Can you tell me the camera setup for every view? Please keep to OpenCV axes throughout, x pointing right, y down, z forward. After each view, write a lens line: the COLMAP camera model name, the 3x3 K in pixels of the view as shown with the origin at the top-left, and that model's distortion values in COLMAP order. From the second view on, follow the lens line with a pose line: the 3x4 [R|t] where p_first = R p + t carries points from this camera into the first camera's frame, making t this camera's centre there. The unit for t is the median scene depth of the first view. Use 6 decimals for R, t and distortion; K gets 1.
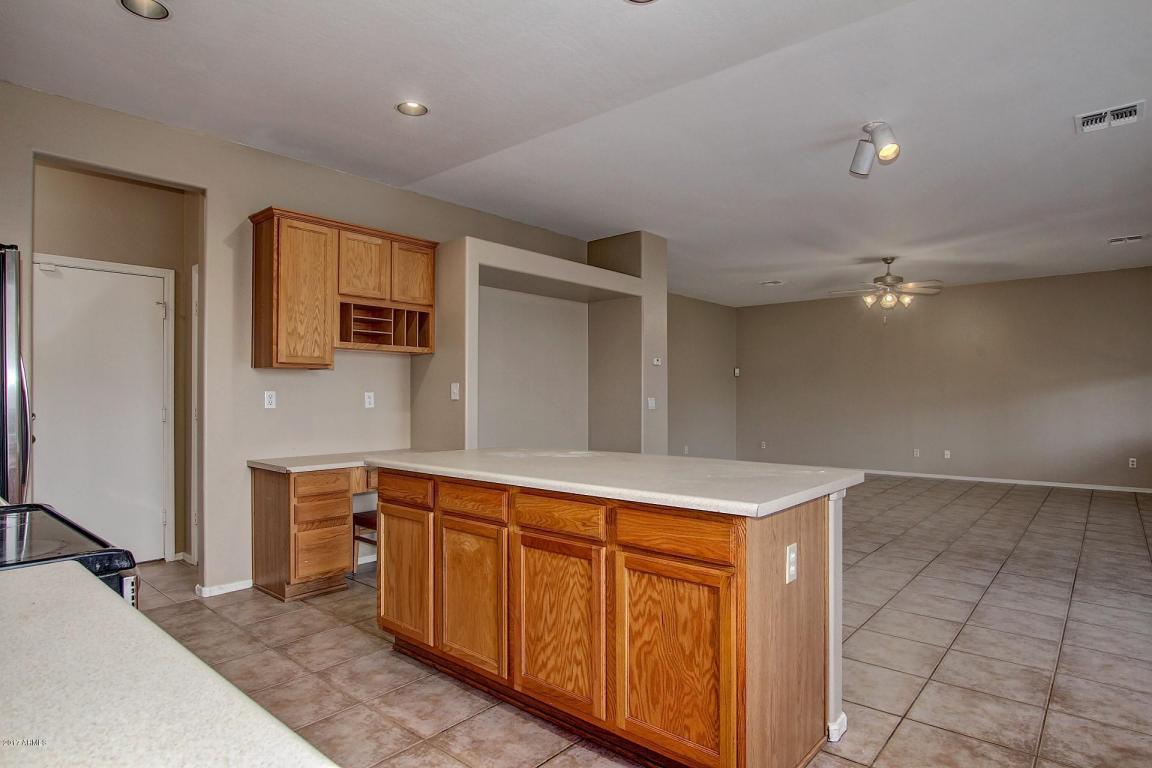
lens RADIAL K [[618.4, 0, 576.4], [0, 618.4, 386.6], [0, 0, 1]] dist [-0.002661, -0.000688]
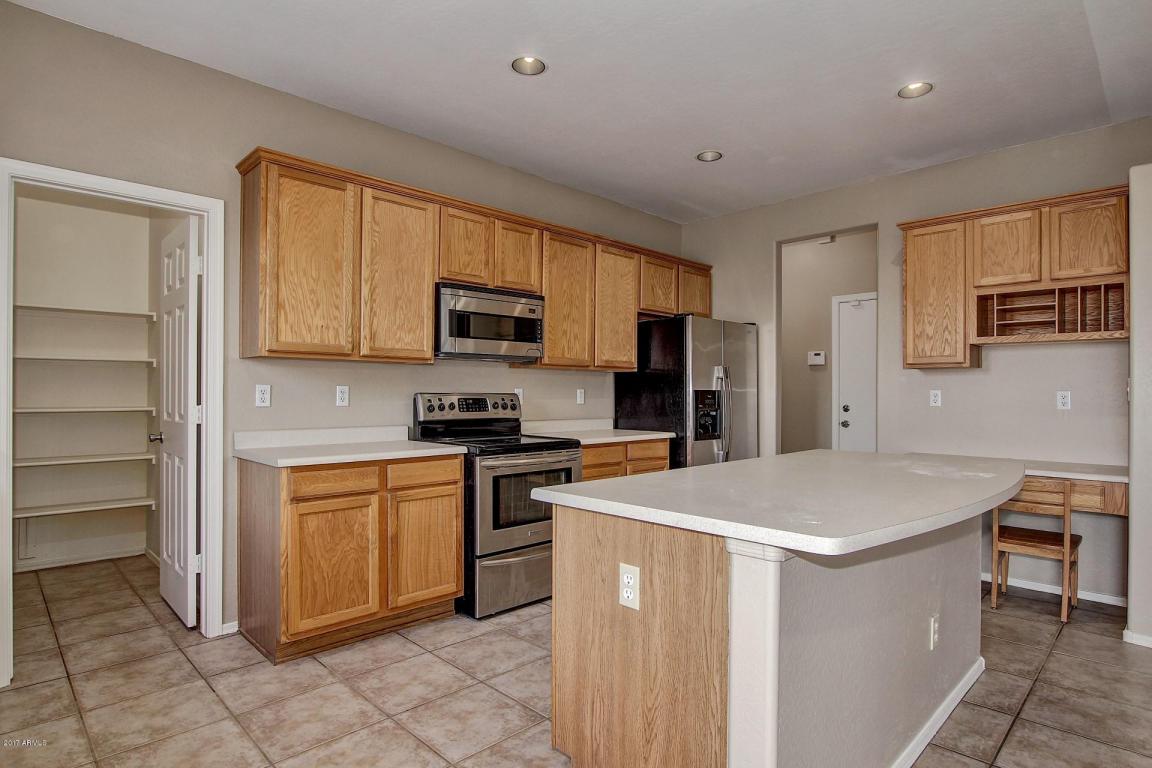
lens RADIAL K [[618.4, 0, 582.6], [0, 618.4, 386.3], [0, 0, 1]] dist [-0.002661, -0.000688]
pose [[-0.078313, -0.005236, -0.996915, 0.602462], [0.002976, 0.999981, -0.005486, 0.005174], [0.996924, -0.003396, -0.078296, 0.474262]]
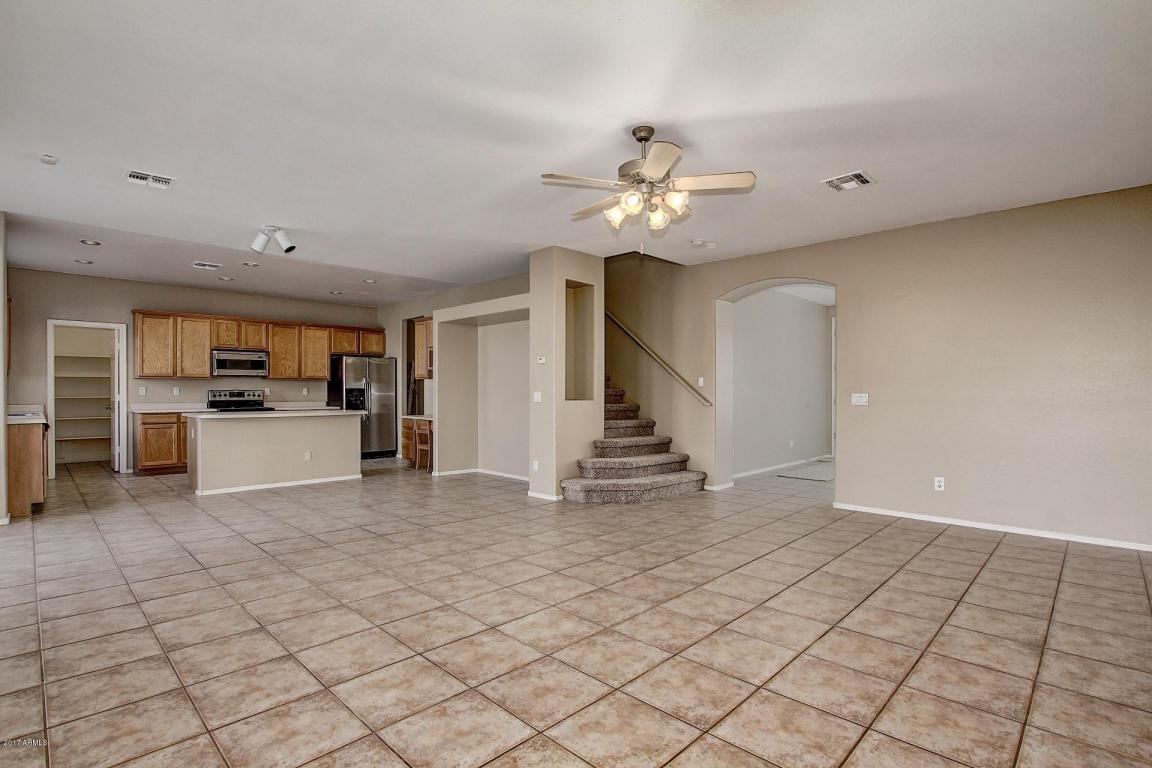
lens RADIAL K [[555.0, 0, 568.8], [0, 555.0, 387.6], [0, 0, 1]] dist [-0.012462, 0.000741]
pose [[-0.065317, 0.000433, -0.997864, 1.754752], [0.006691, 0.999978, -0.000004, 0.009367], [0.997842, -0.006677, -0.065319, 1.694915]]
